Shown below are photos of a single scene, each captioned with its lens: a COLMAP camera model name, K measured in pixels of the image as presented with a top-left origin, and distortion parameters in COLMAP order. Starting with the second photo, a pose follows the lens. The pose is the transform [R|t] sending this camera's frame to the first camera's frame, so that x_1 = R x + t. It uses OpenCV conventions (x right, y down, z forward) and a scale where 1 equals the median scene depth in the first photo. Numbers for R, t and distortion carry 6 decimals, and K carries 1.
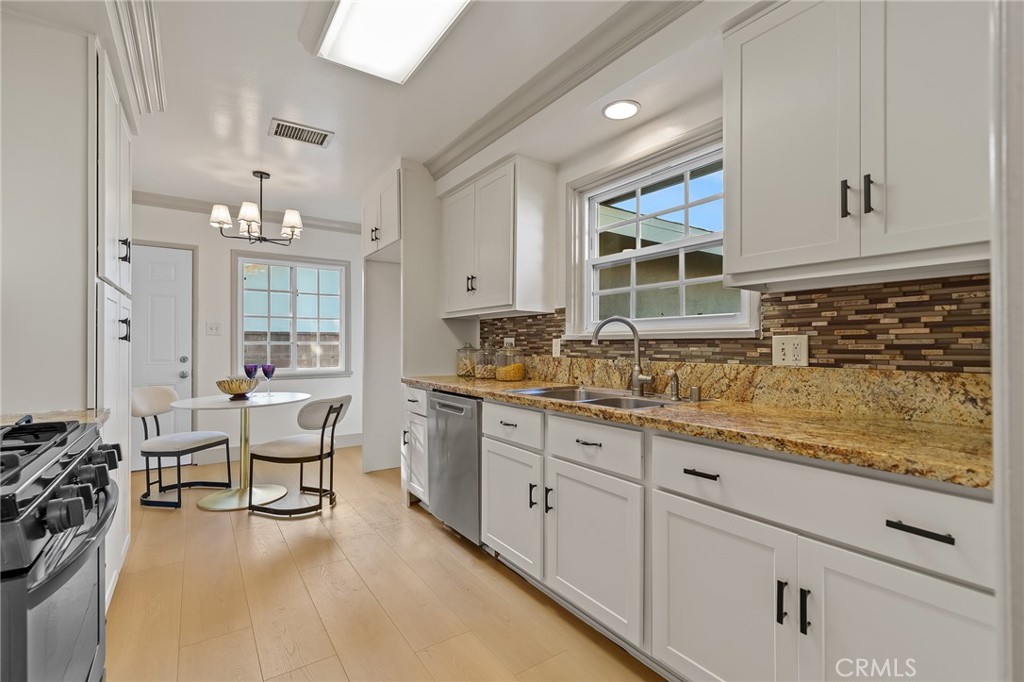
lens RADIAL K [[459.7, 0, 509.4], [0, 459.7, 338.3], [0, 0, 1]] dist [0.004364, 0.000436]
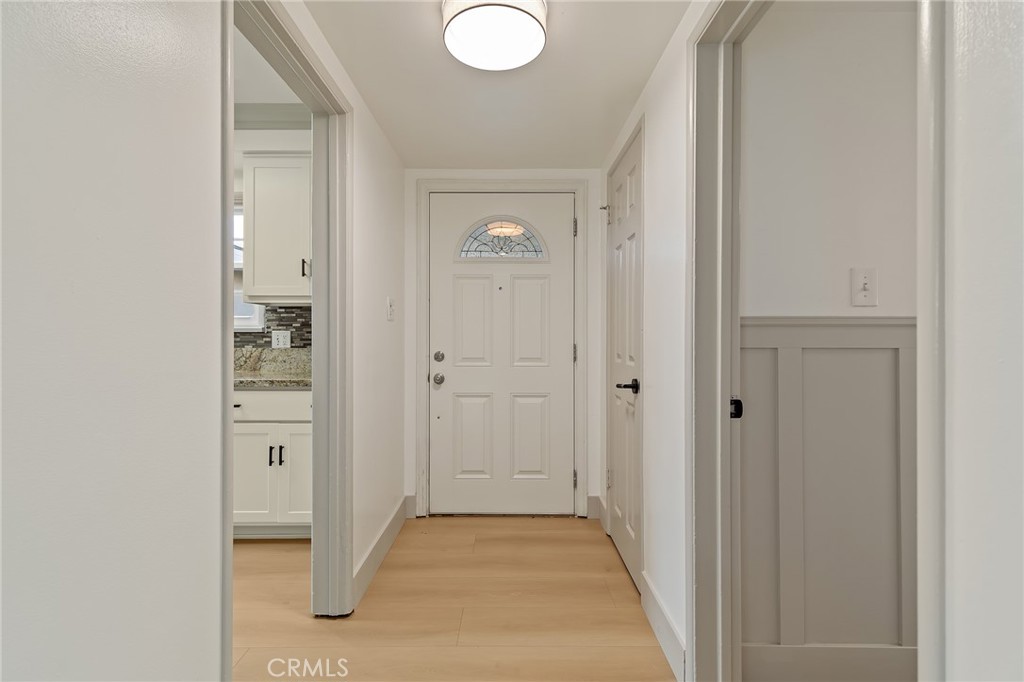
lens RADIAL K [[459.7, 0, 509.4], [0, 459.7, 338.3], [0, 0, 1]] dist [0.004364, 0.000436]
pose [[0.564284, -0.002062, 0.825578, -0.364962], [-0.012658, 0.999858, 0.011149, -0.008843], [-0.825484, -0.016742, 0.564177, -0.736002]]
